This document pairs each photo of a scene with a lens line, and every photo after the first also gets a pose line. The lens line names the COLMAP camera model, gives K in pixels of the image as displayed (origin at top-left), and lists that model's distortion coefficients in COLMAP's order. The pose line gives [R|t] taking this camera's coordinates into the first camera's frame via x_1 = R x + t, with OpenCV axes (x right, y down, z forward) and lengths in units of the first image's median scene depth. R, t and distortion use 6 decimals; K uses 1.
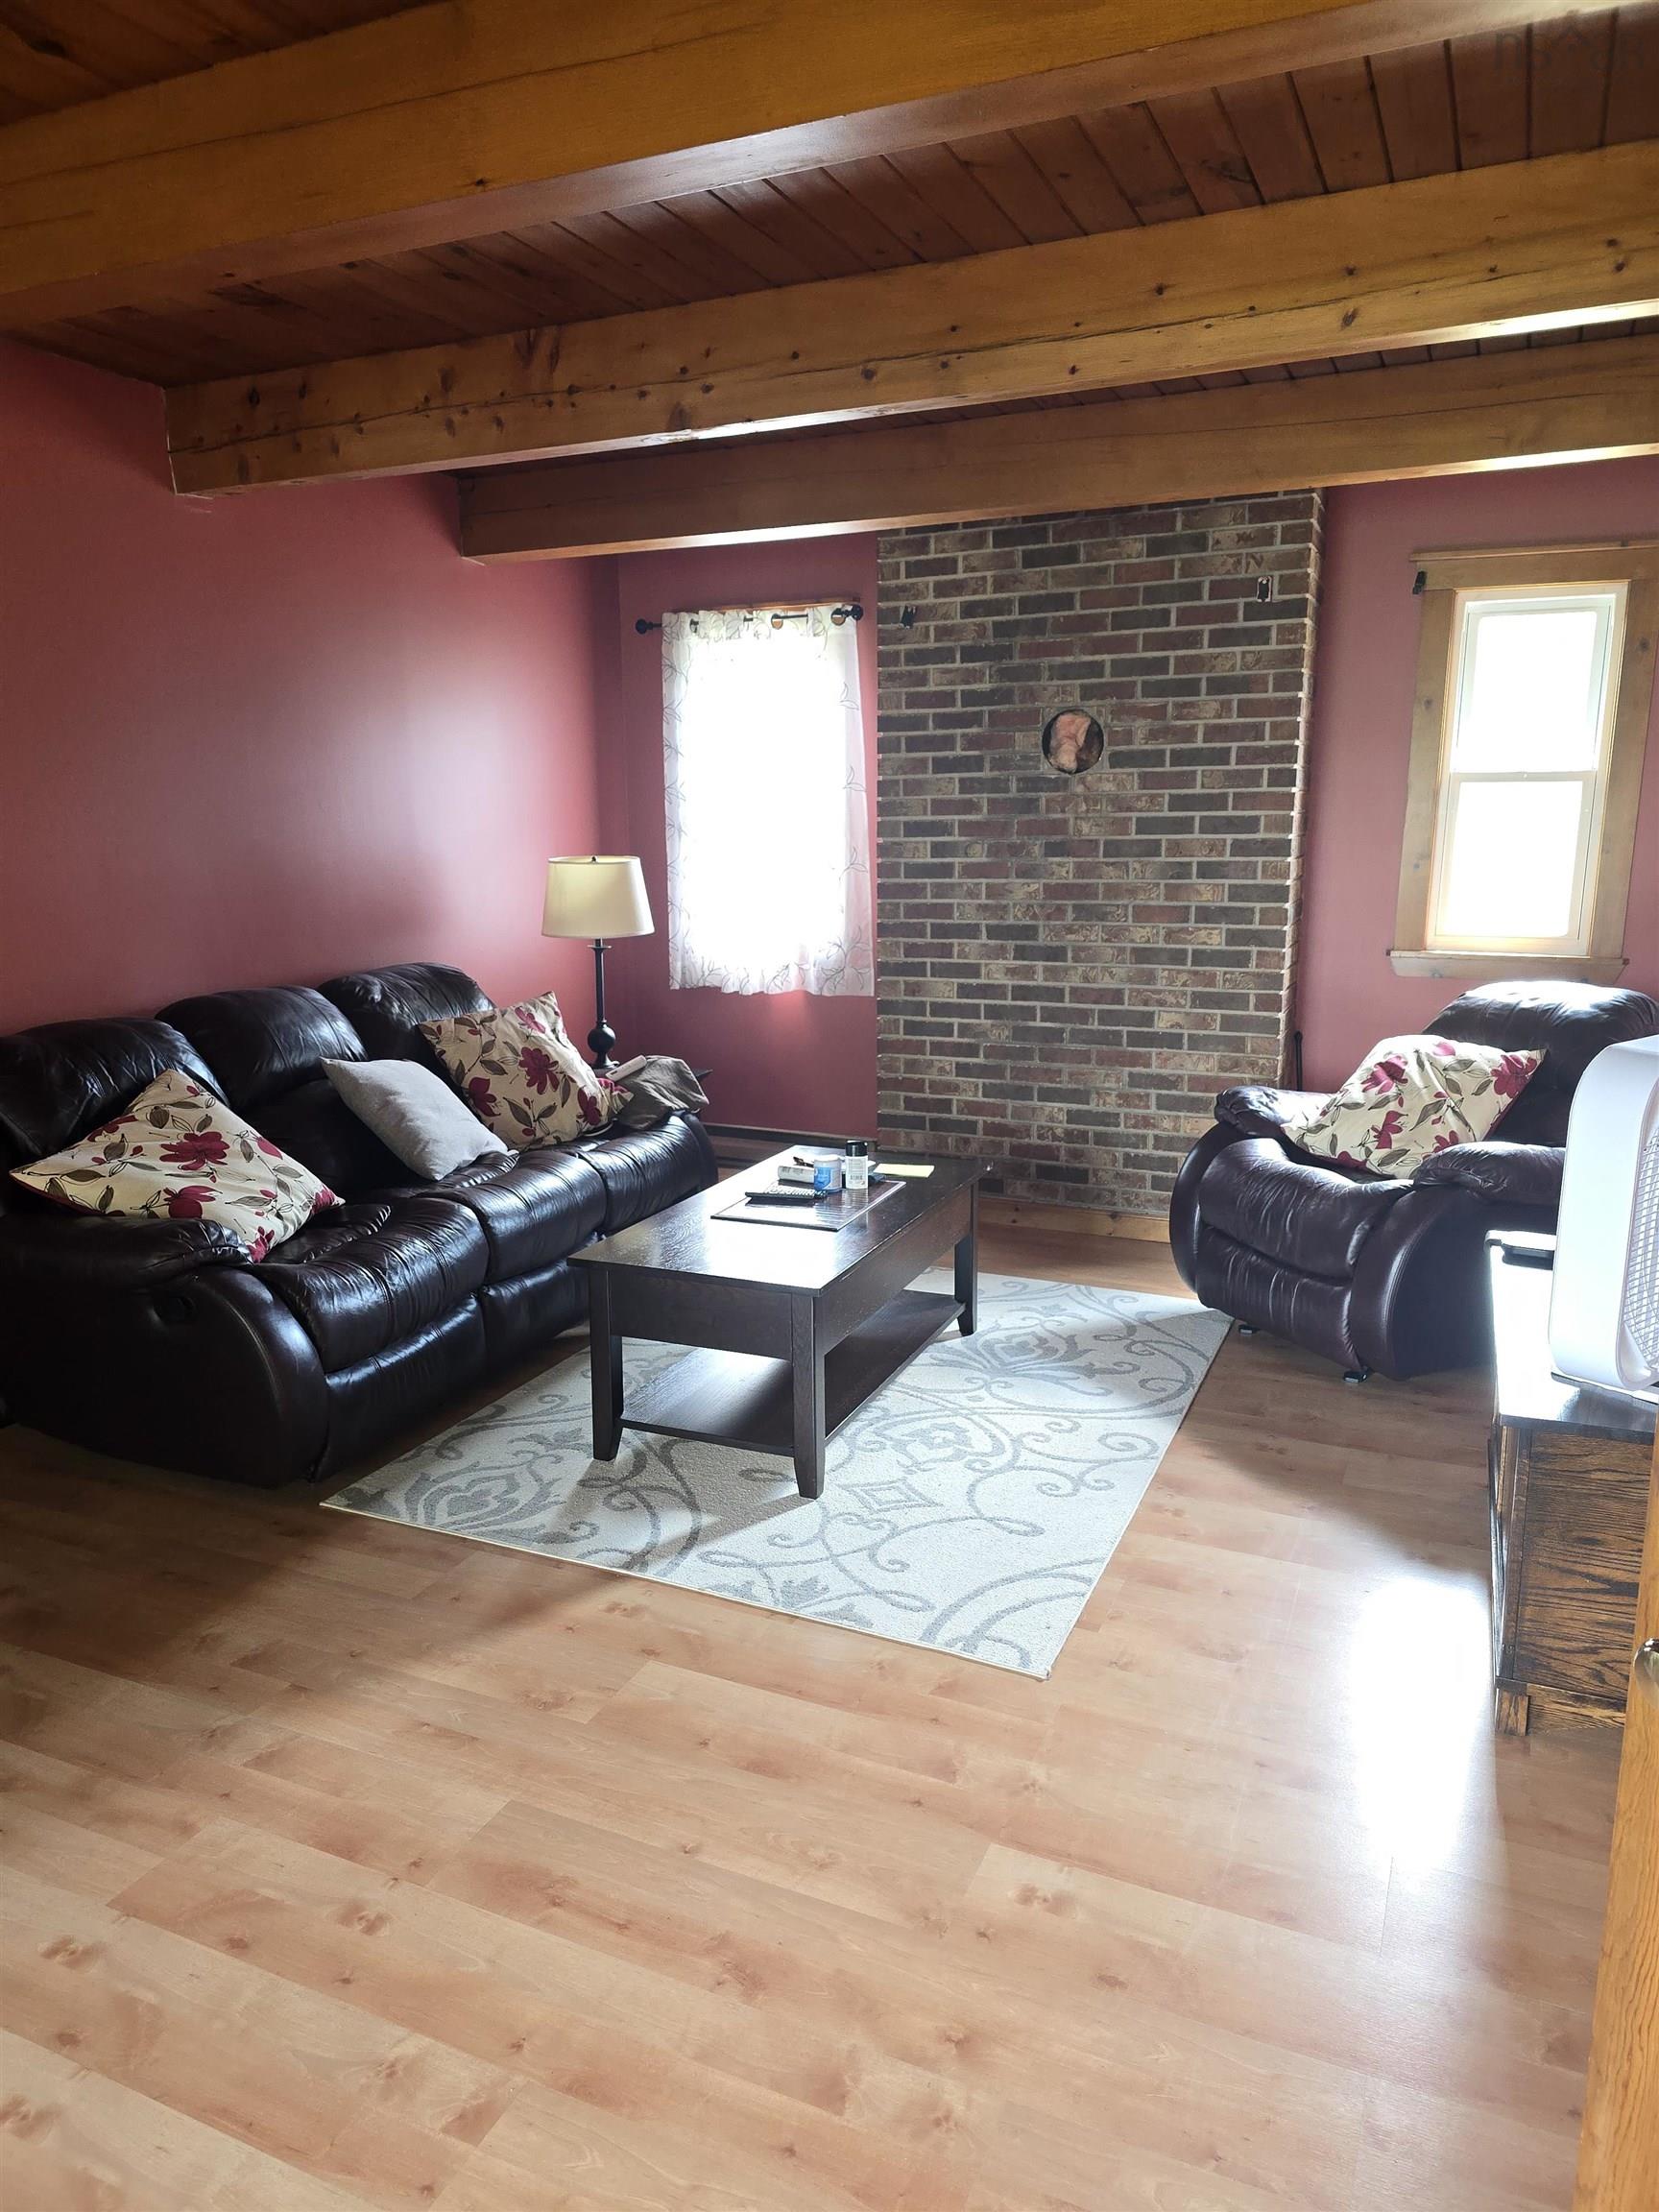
lens RADIAL K [[1501.6, 0, 770.1], [0, 1501.6, 1103.3], [0, 0, 1]] dist [0.018829, -0.031343]
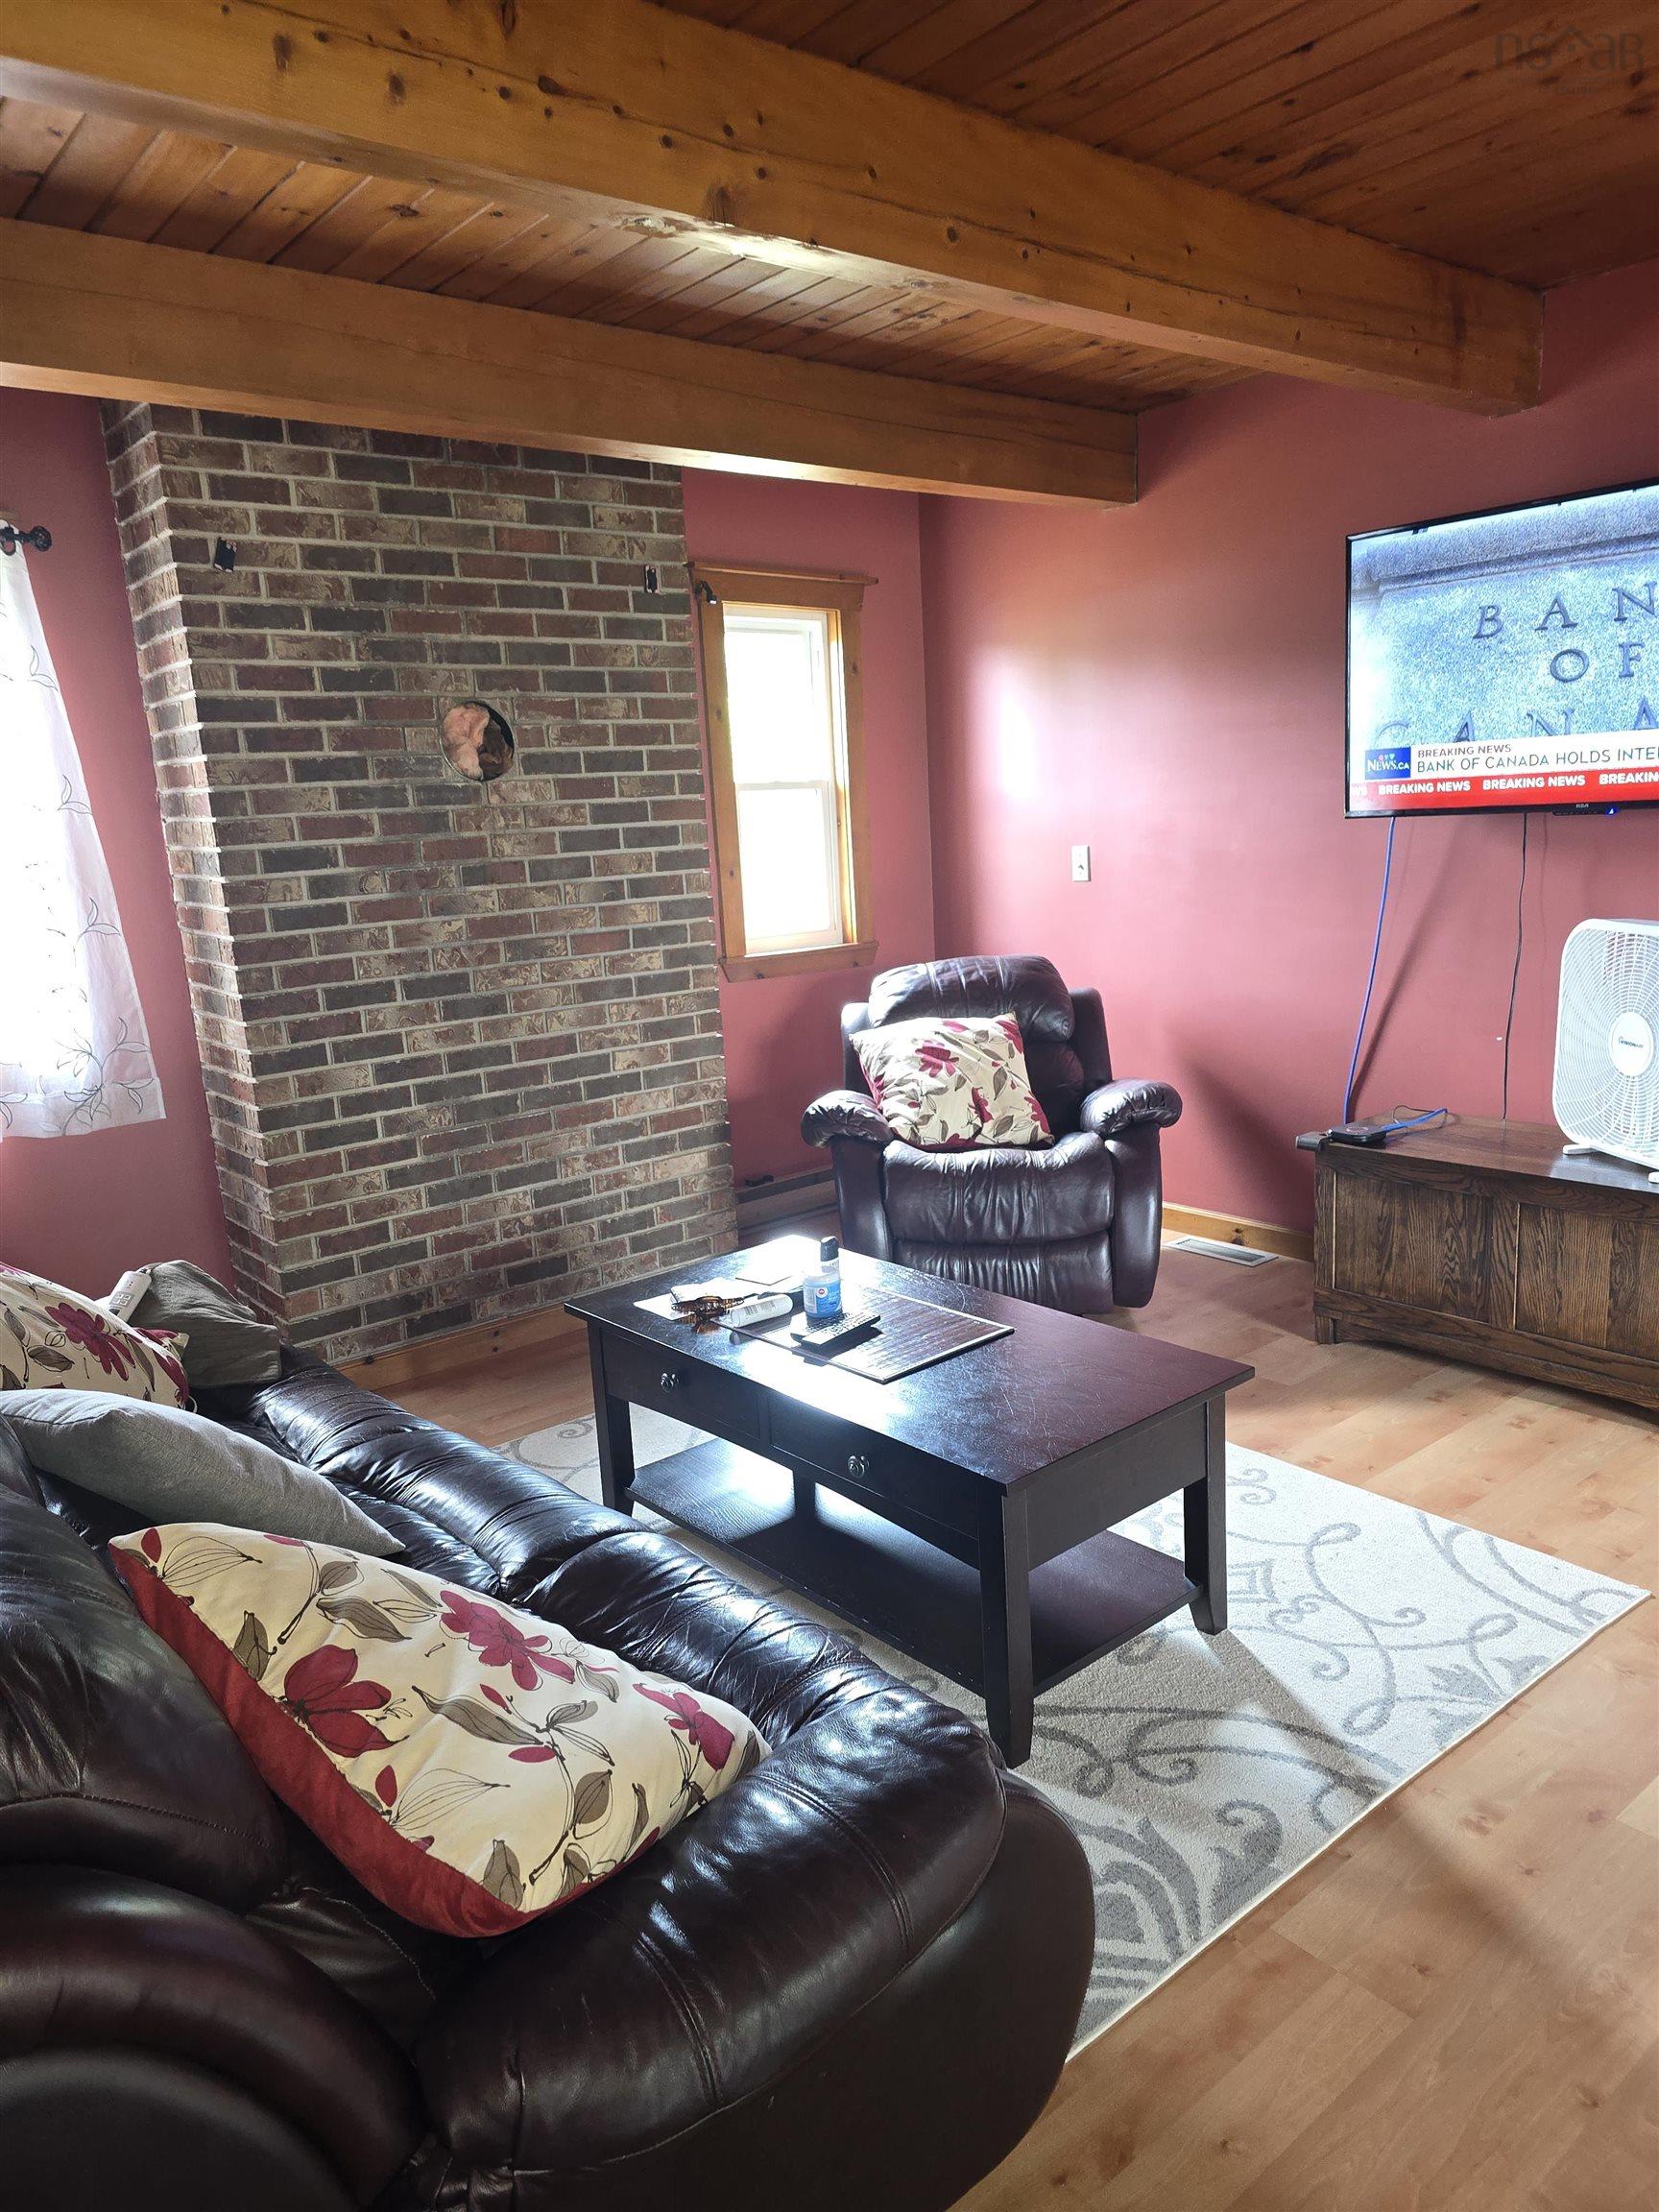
lens RADIAL K [[1501.6, 0, 828.8], [0, 1501.6, 1117.4], [0, 0, 1]] dist [0.018829, -0.031343]
pose [[0.420744, -0.189358, 0.887197, -0.464627], [0.221185, 0.969872, 0.102109, -0.085000], [-0.879802, 0.153273, 0.449951, 0.497915]]
